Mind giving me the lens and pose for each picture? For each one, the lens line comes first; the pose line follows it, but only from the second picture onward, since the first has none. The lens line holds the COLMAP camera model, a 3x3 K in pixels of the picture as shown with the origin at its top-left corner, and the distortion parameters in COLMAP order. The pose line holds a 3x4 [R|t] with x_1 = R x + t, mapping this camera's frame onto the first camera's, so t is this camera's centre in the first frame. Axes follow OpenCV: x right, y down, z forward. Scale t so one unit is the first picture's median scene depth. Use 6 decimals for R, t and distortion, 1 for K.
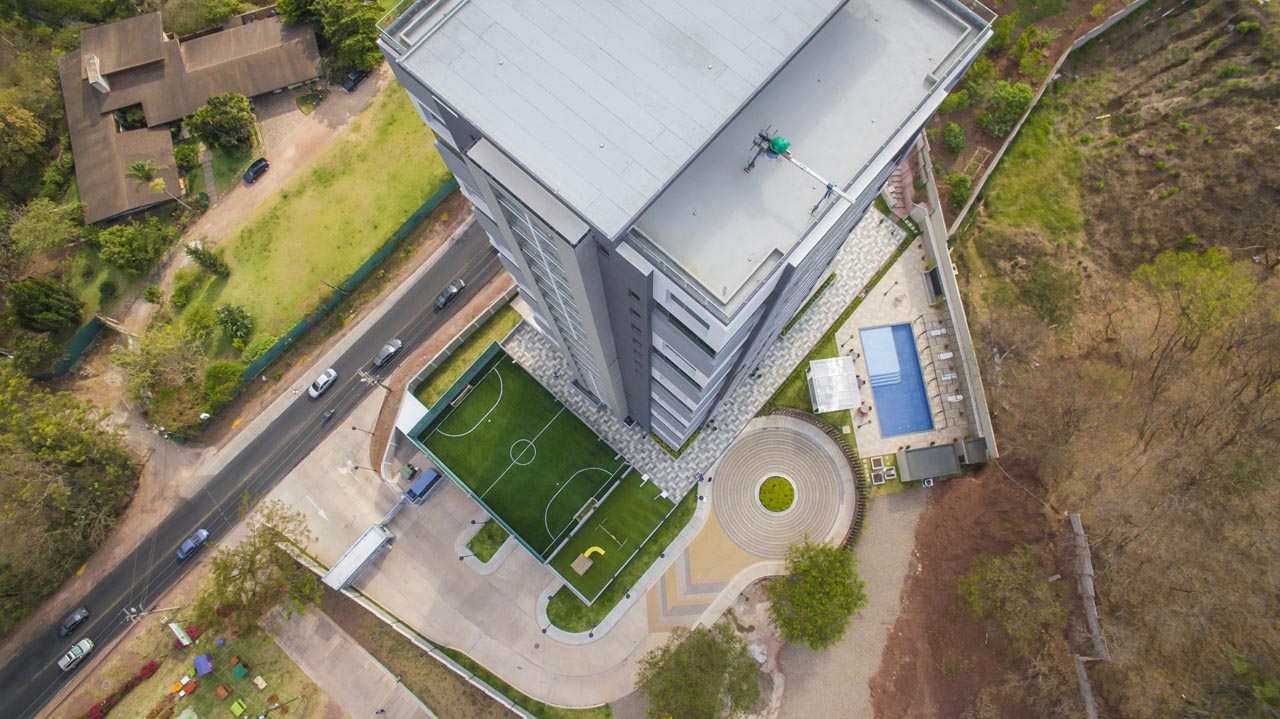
lens RADIAL K [[729.8, 0, 650.3], [0, 729.8, 362.5], [0, 0, 1]] dist [-0.068312, 0.048598]
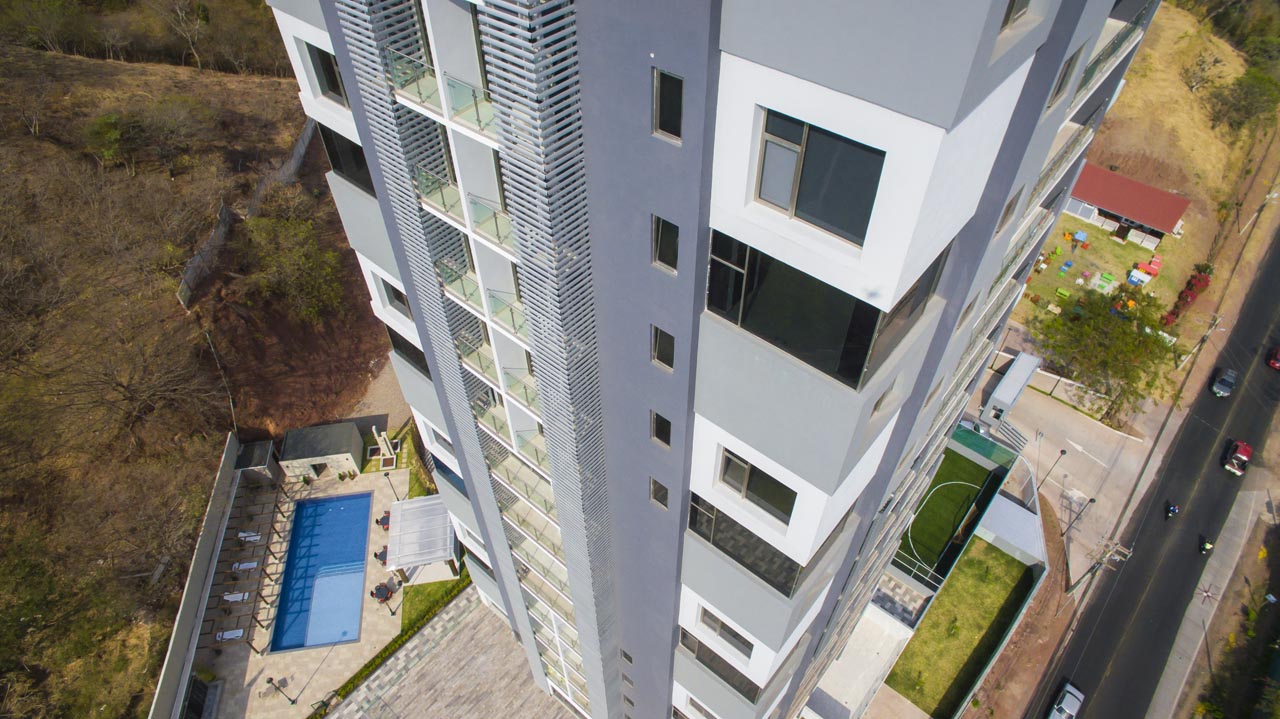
lens RADIAL K [[729.8, 0, 641.0], [0, 729.8, 363.9], [0, 0, 1]] dist [-0.068312, 0.048598]
pose [[-0.999764, 0.015598, -0.015094, 0.058114], [-0.021259, -0.563457, 0.825872, -0.427272], [0.004377, 0.825998, 0.563656, 0.482374]]
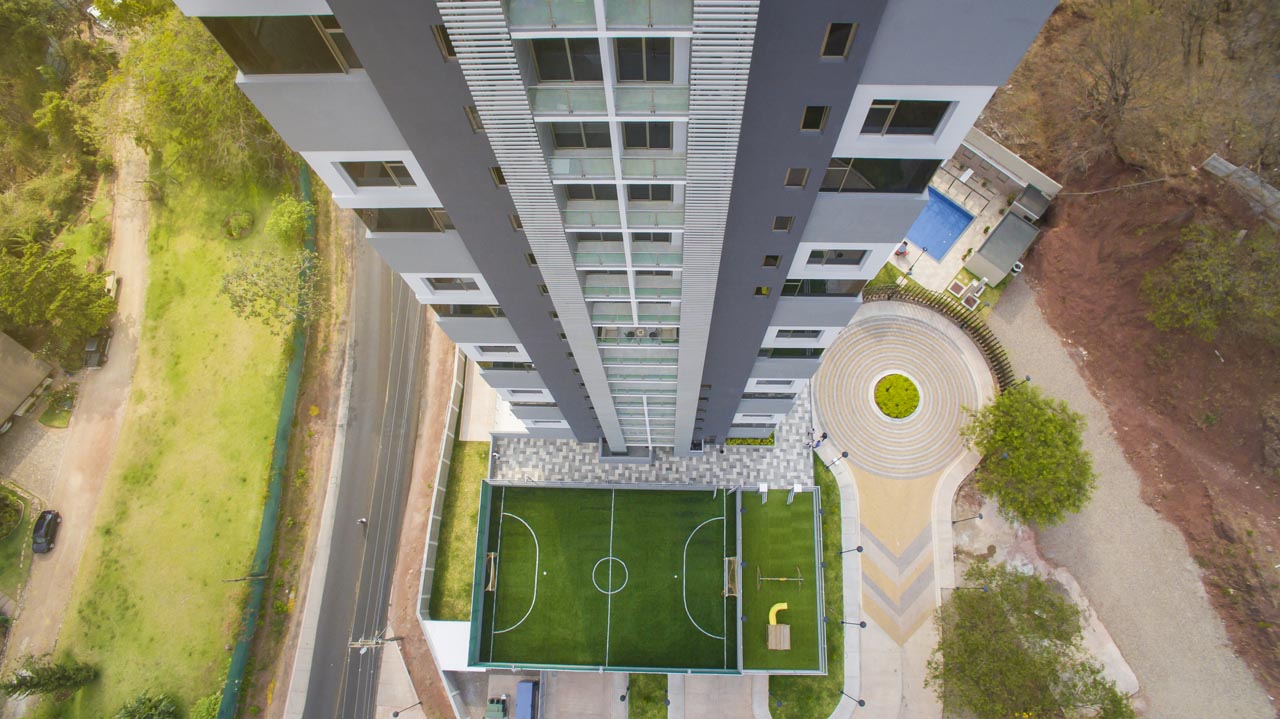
lens RADIAL K [[729.8, 0, 657.6], [0, 729.8, 354.7], [0, 0, 1]] dist [-0.068312, 0.048598]
pose [[0.760557, -0.622845, 0.183347, -0.133420], [0.638580, 0.768623, -0.037875, 0.012261], [-0.117335, 0.145888, 0.982318, 0.253130]]
